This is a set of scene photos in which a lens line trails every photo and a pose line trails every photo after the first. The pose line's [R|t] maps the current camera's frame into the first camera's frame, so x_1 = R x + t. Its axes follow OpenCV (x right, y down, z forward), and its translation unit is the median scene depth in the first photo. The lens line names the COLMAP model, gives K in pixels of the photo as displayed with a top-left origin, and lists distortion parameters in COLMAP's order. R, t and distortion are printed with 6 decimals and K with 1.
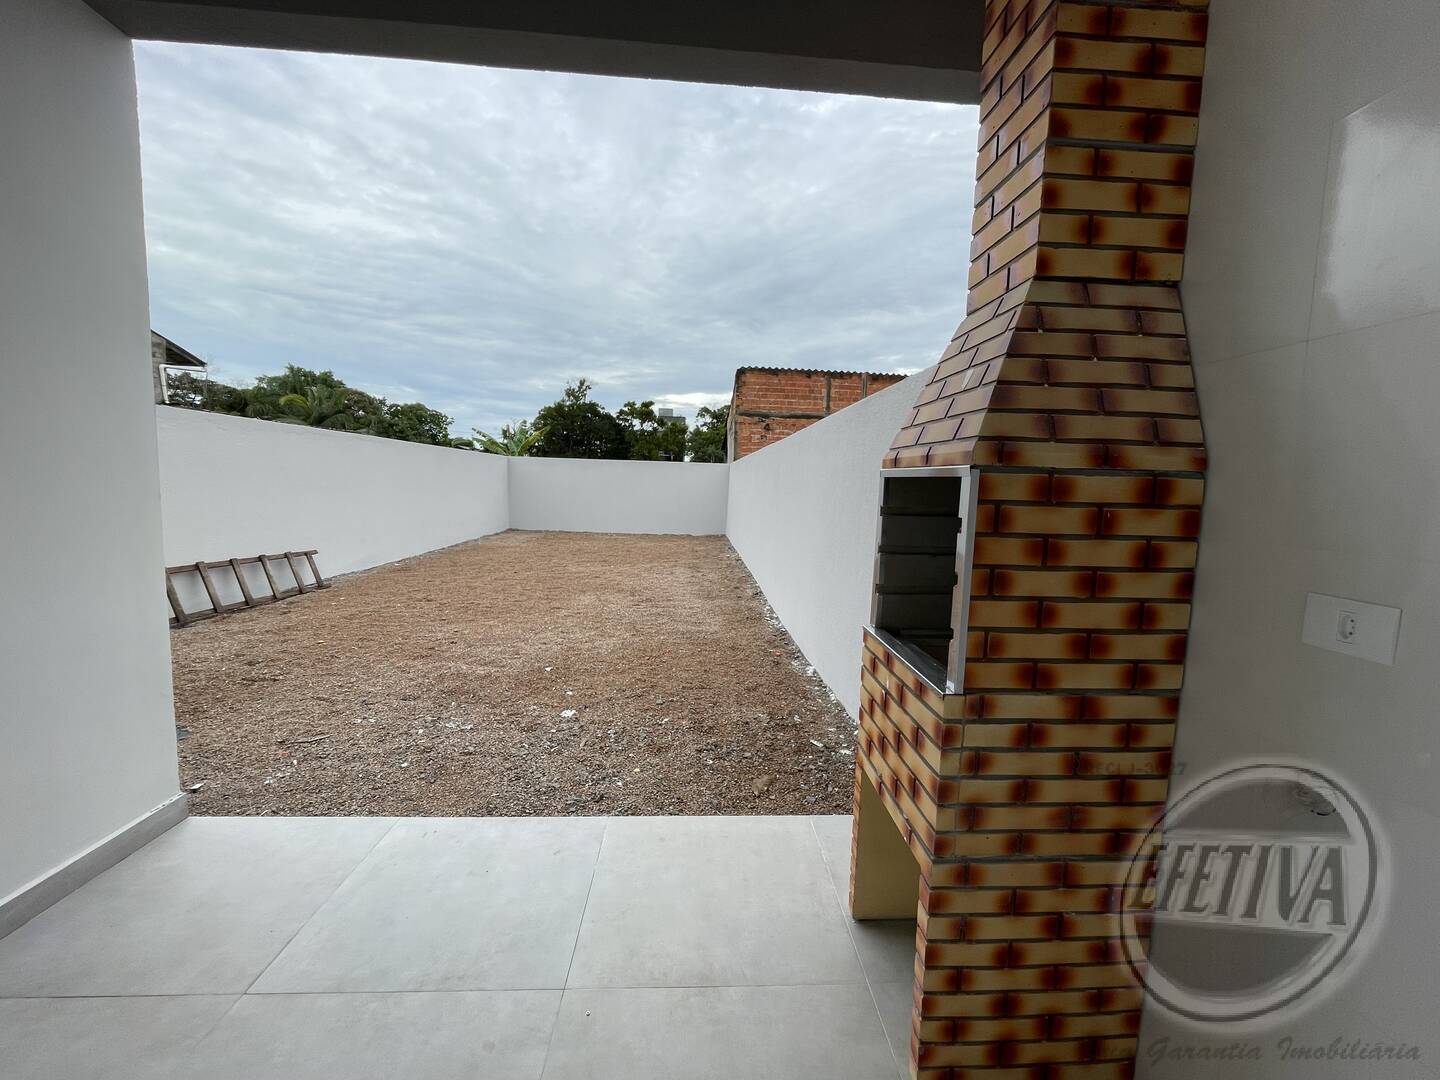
lens RADIAL K [[585.5, 0, 723.5], [0, 585.5, 540.8], [0, 0, 1]] dist [-0.003377, -0.000312]
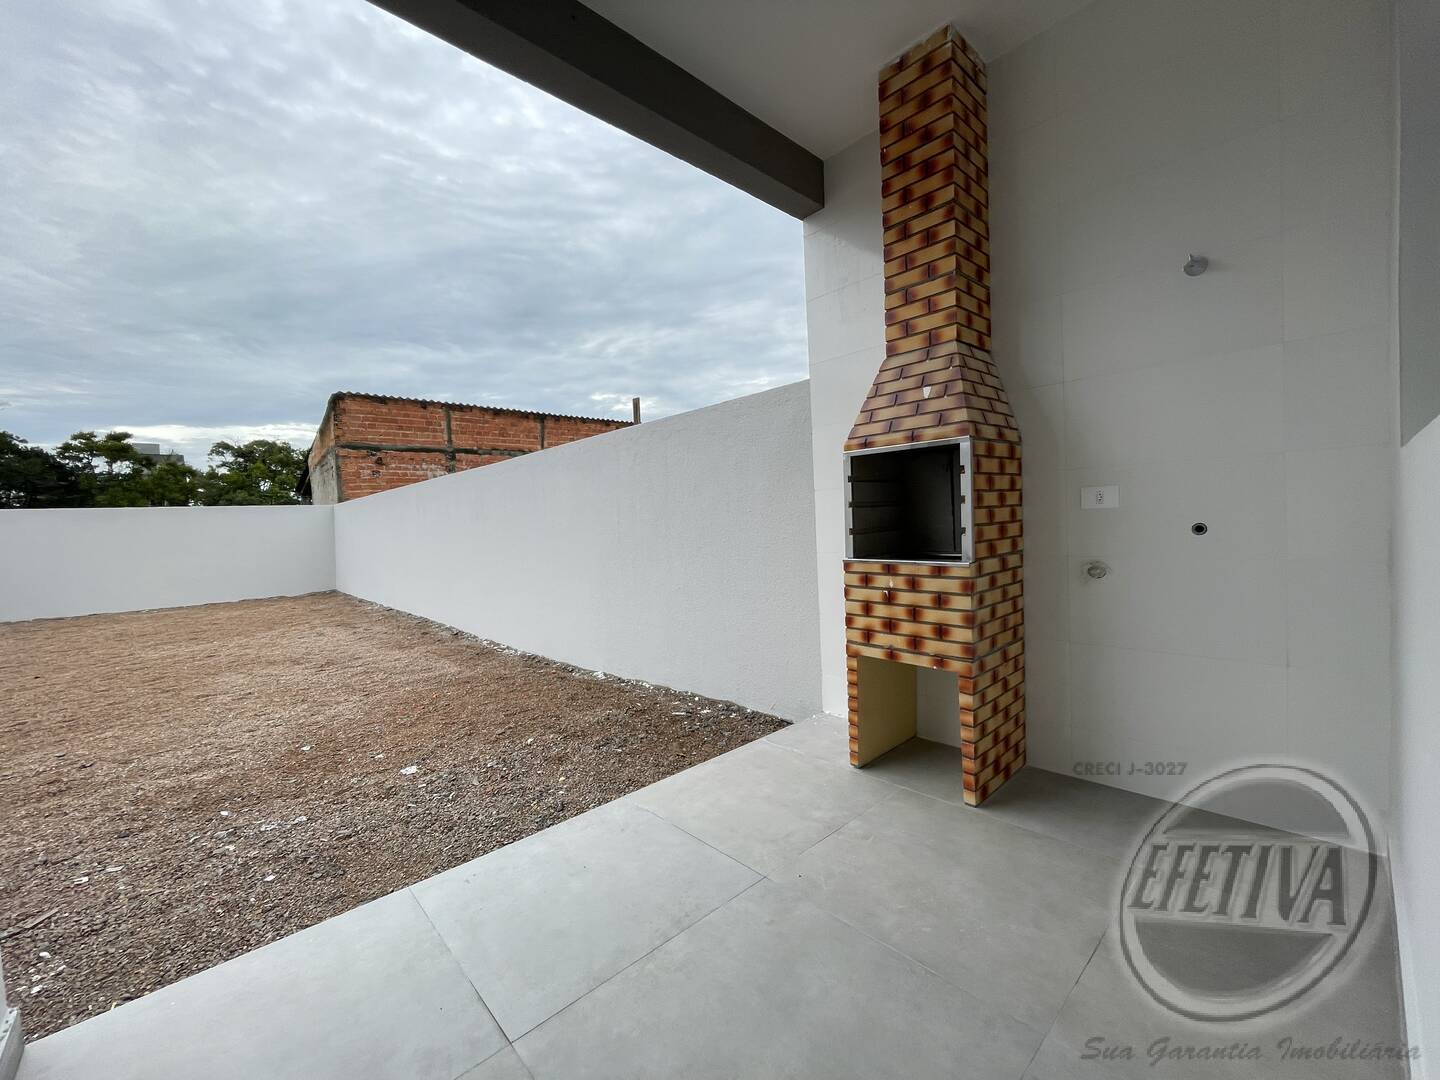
lens RADIAL K [[594.1, 0, 714.1], [0, 594.1, 546.6], [0, 0, 1]] dist [-0.003913, -0.000379]
pose [[0.764651, -0.091776, 0.637876, -0.123142], [0.131194, 0.991248, -0.014651, 0.012137], [-0.630949, 0.094888, 0.769999, 0.008106]]
